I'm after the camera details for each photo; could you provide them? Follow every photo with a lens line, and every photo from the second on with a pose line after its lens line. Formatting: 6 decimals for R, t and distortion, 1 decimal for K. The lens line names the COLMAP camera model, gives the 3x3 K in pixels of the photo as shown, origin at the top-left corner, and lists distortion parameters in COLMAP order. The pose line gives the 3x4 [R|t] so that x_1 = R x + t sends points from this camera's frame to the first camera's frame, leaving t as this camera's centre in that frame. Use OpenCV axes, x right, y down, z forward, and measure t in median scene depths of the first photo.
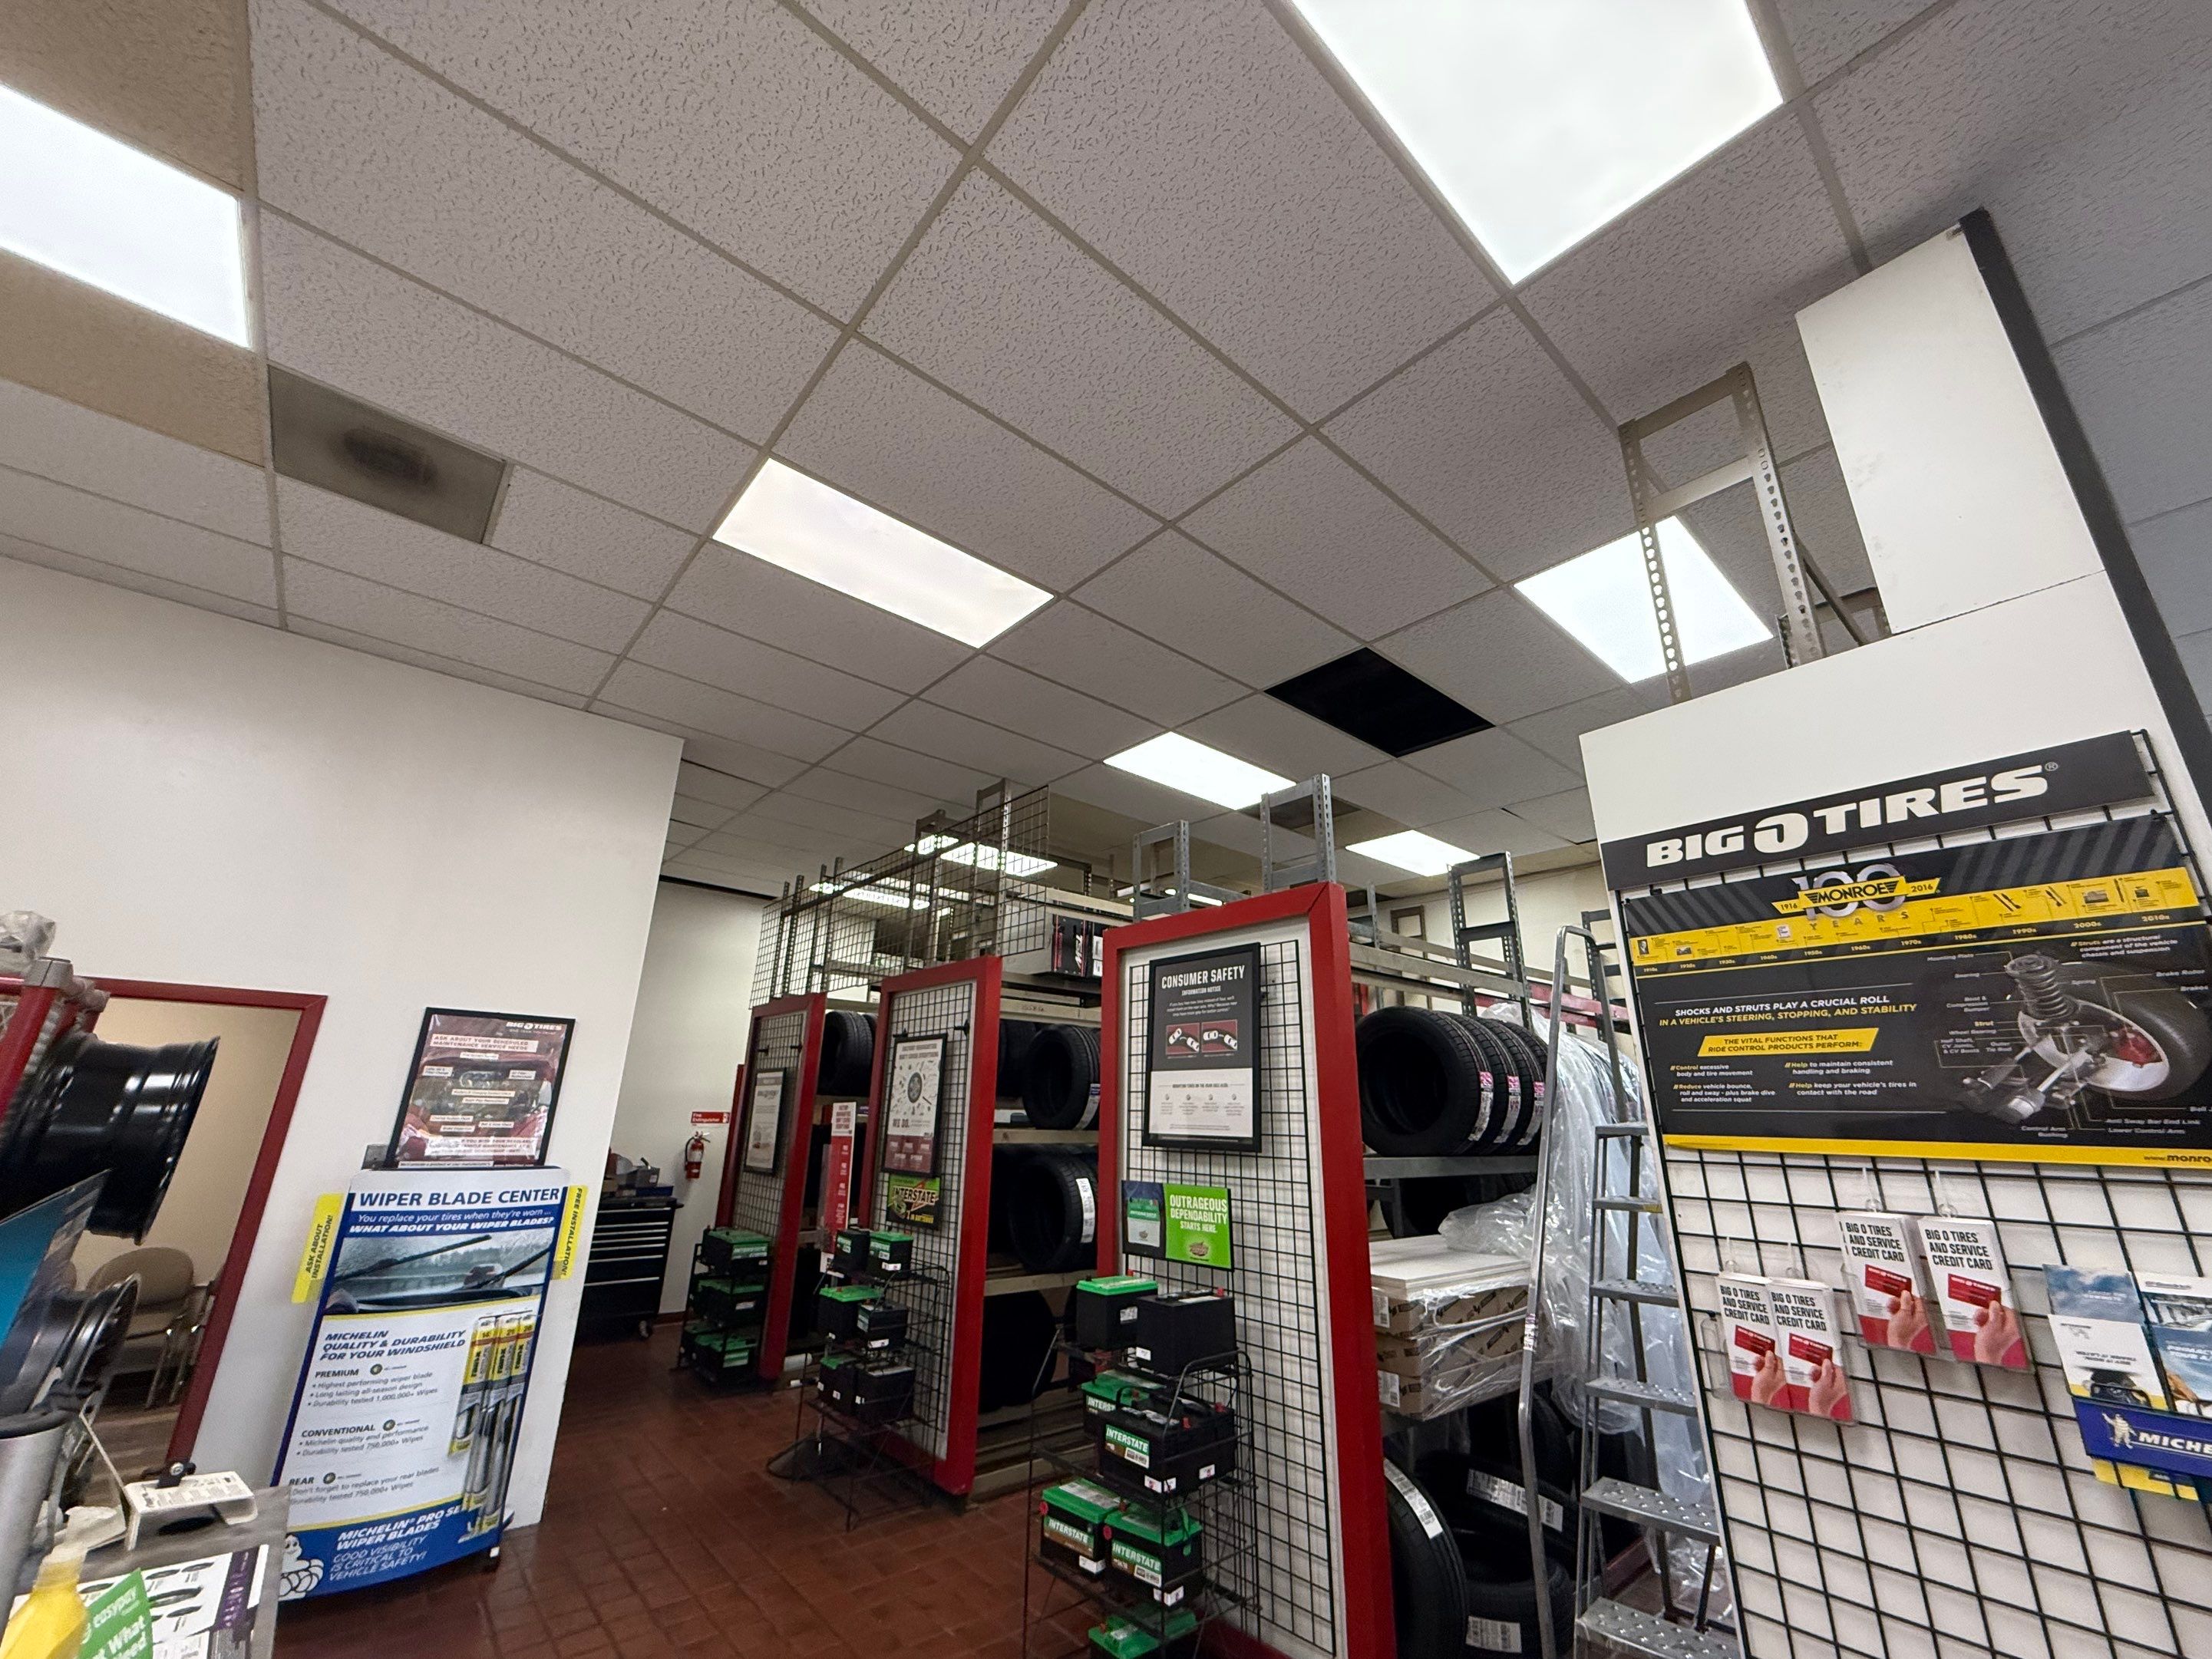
lens RADIAL K [[876.7, 0, 1104.8], [0, 876.7, 827.6], [0, 0, 1]] dist [0.000076, 0.000342]
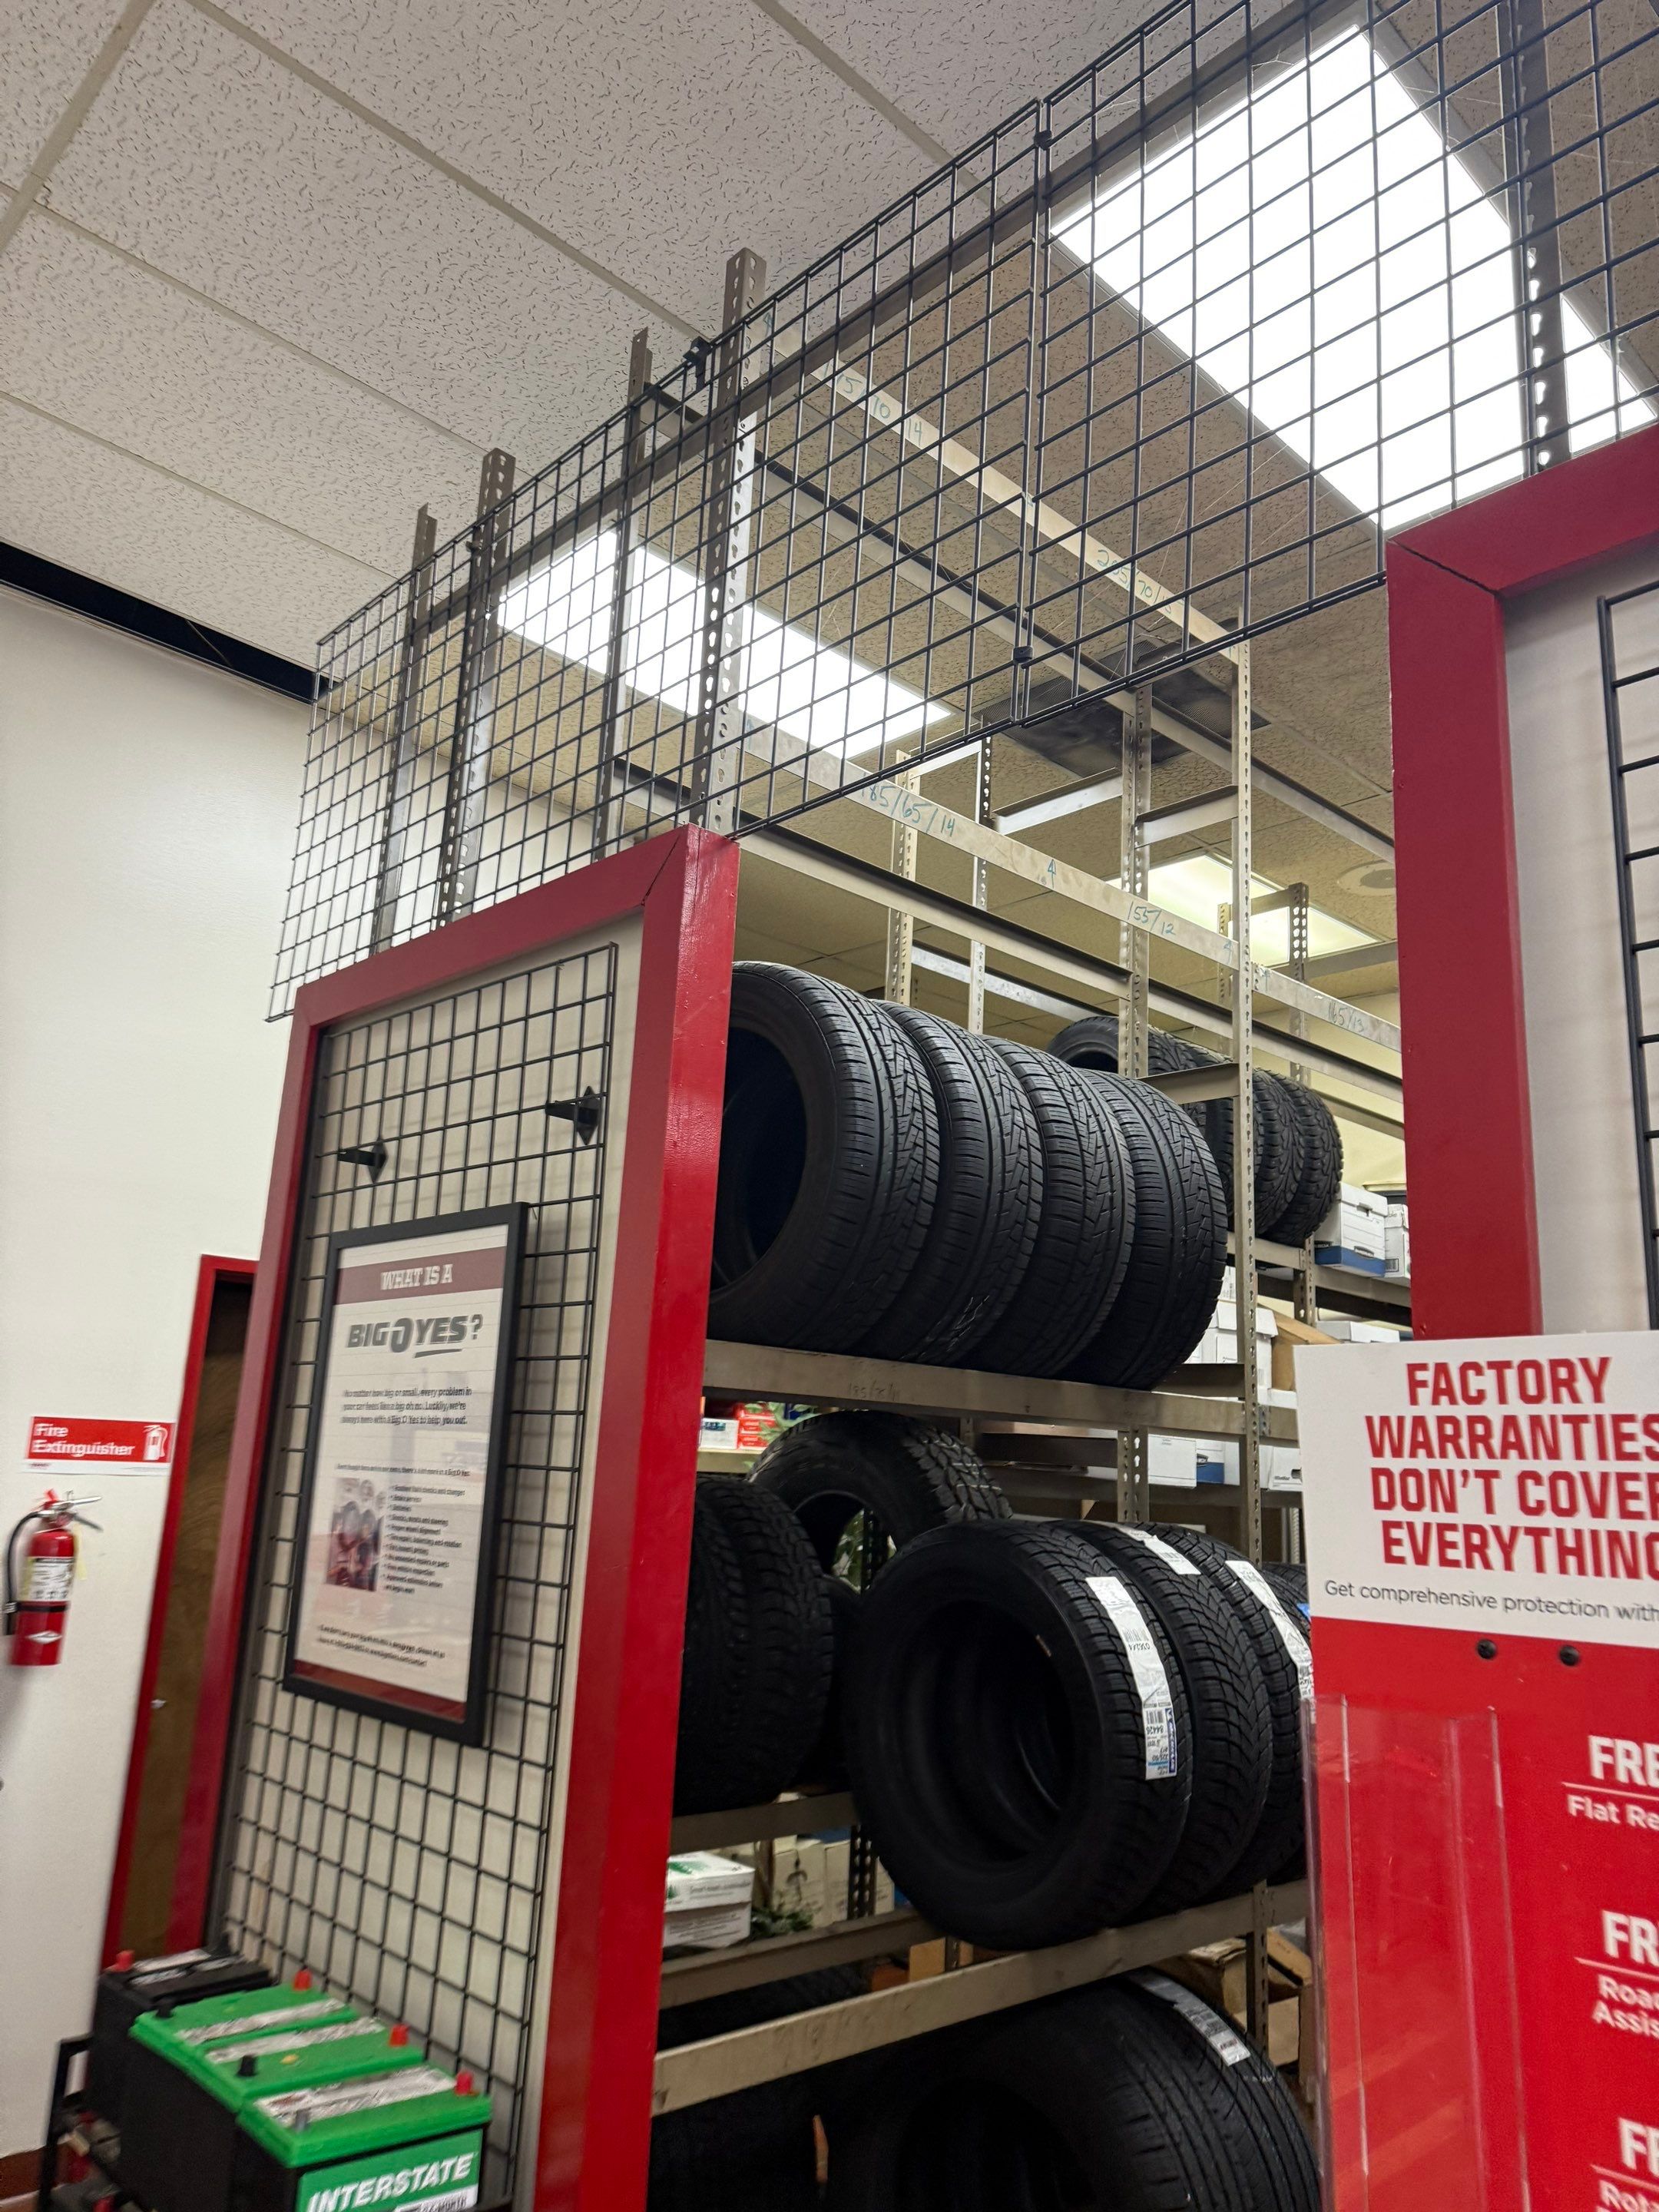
lens RADIAL K [[1568.8, 0, 830.3], [0, 1568.8, 1106.5], [0, 0, 1]] dist [-0.005468, -0.002988]
pose [[0.998131, 0.043521, 0.042910, -0.651897], [-0.047363, 0.994537, 0.093017, 0.453623], [-0.038627, -0.094876, 0.994739, 1.363051]]
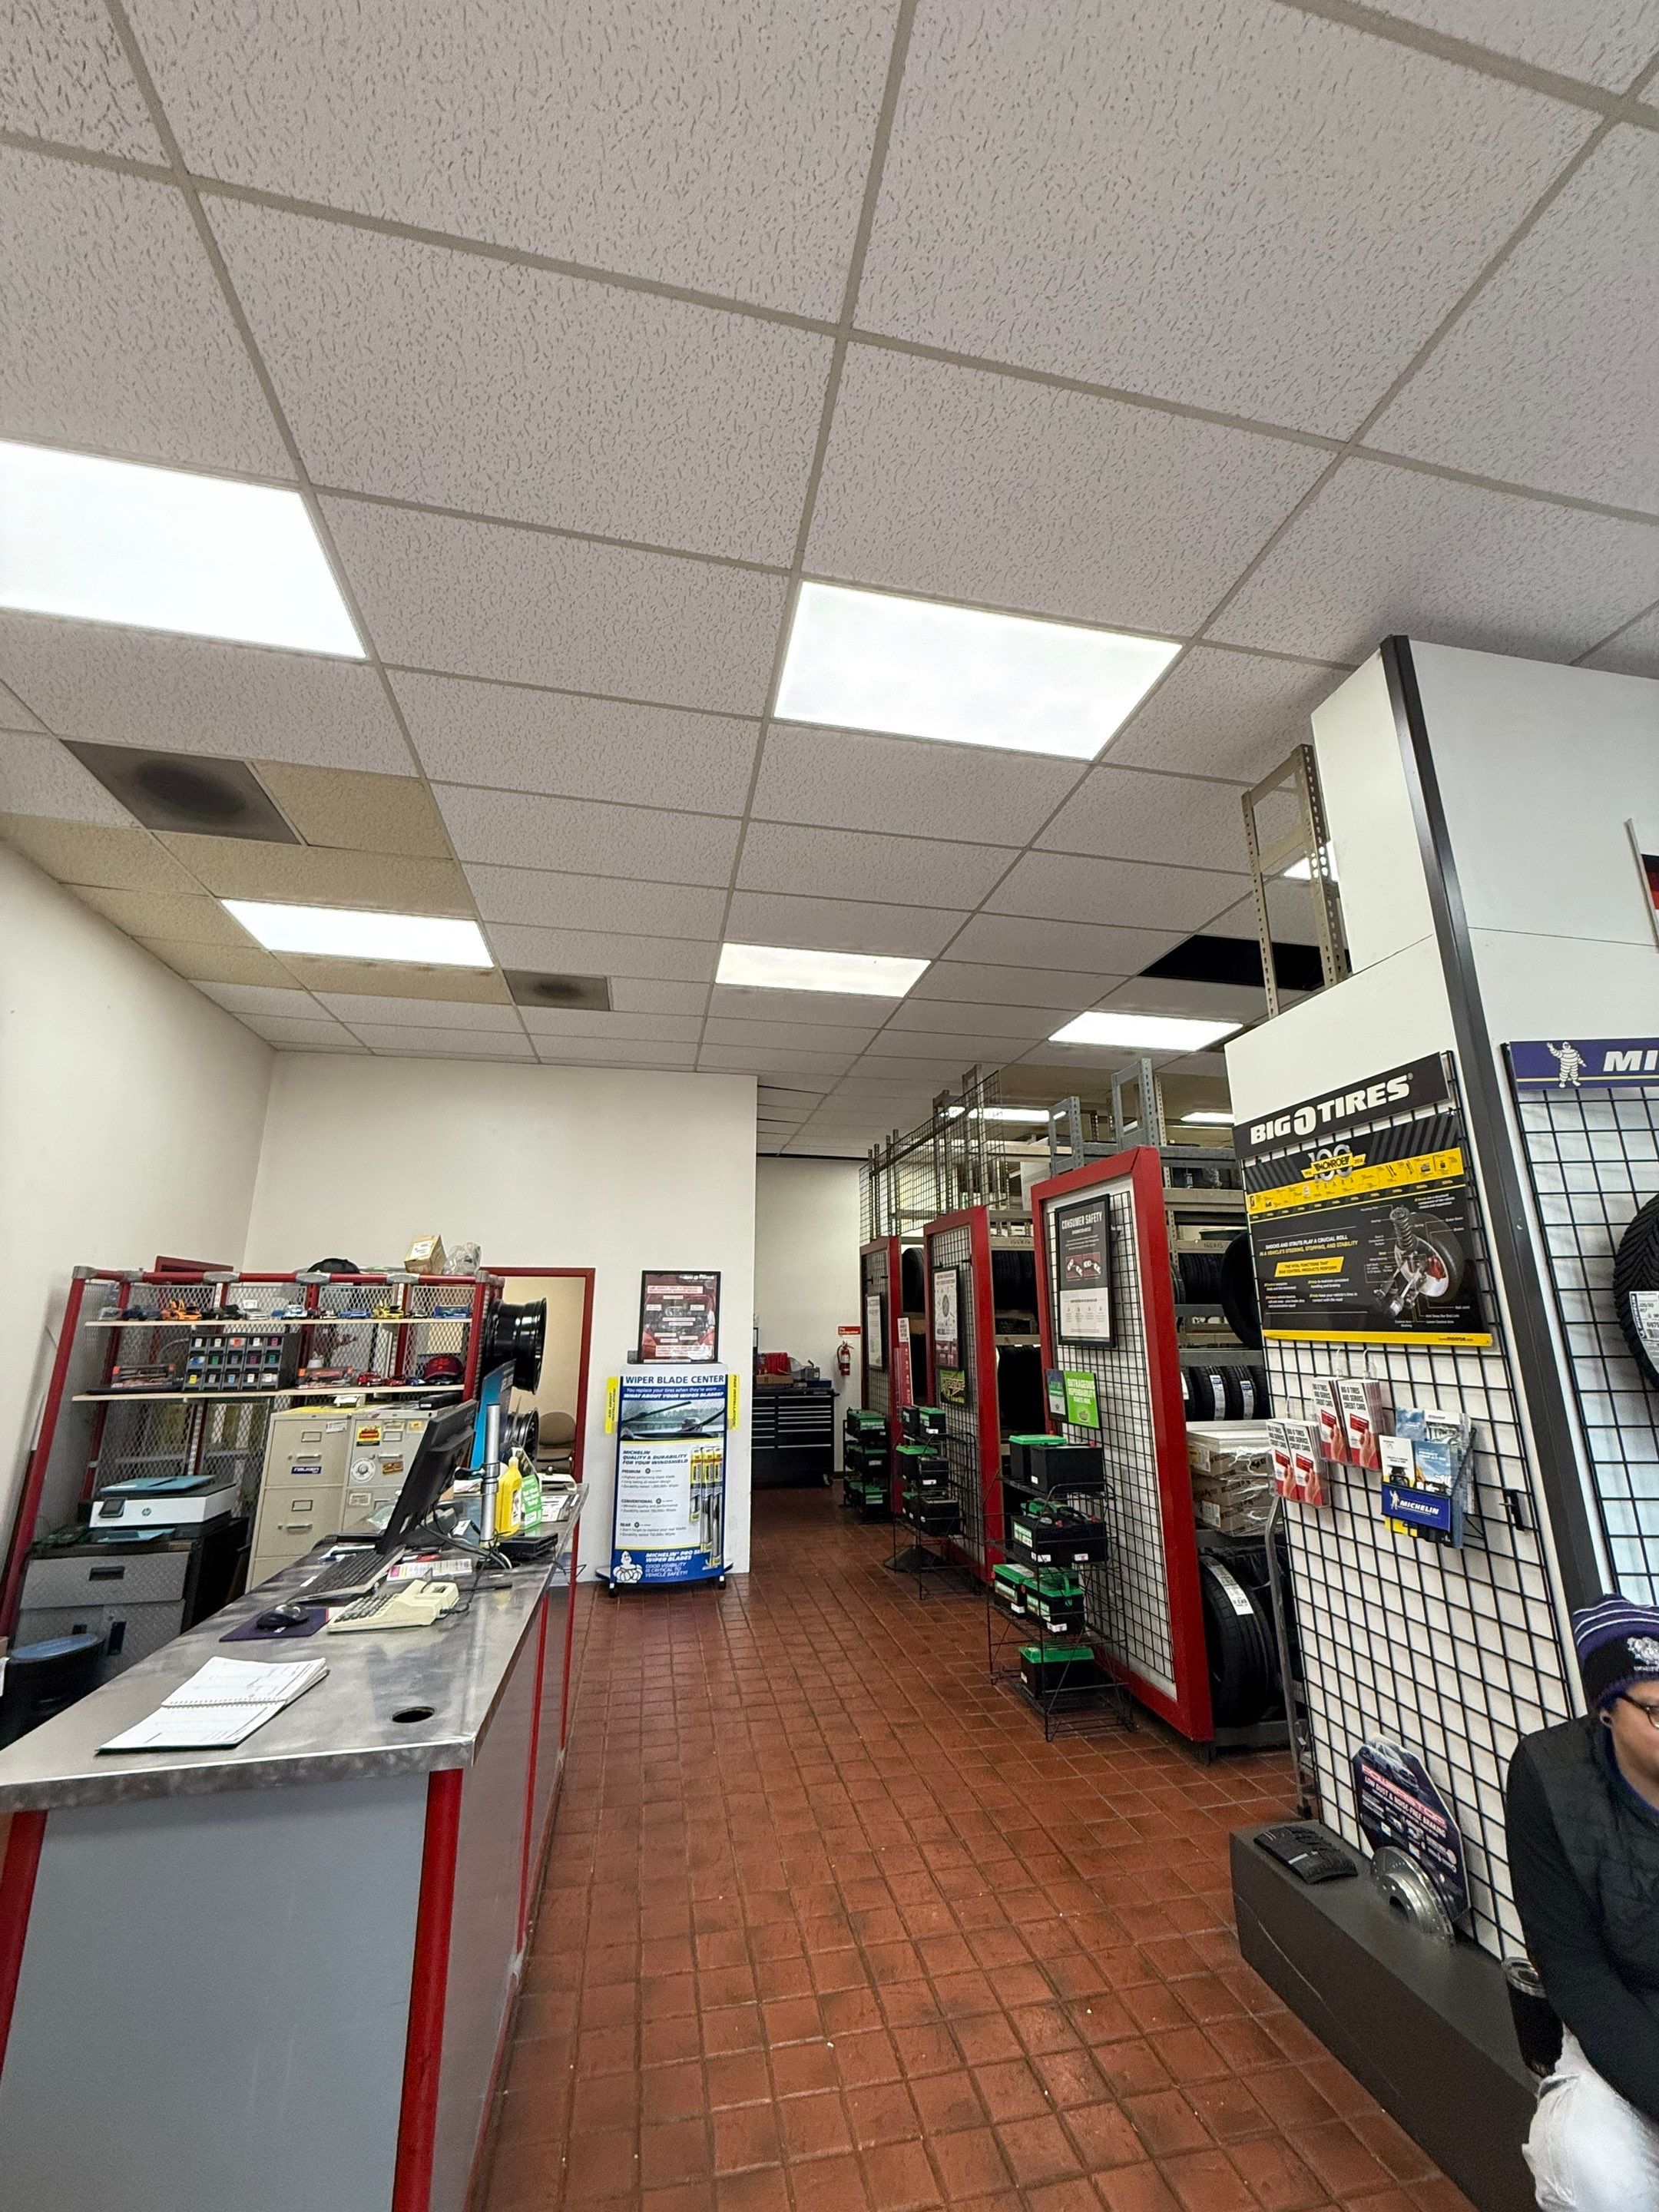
lens RADIAL K [[876.8, 0, 834.0], [0, 876.8, 1104.1], [0, 0, 1]] dist [0.000076, 0.000342]
pose [[0.875814, -0.140302, -0.461807, 0.475384], [0.172879, 0.984523, 0.028755, -0.120276], [0.450625, -0.105021, 0.886514, -0.373773]]
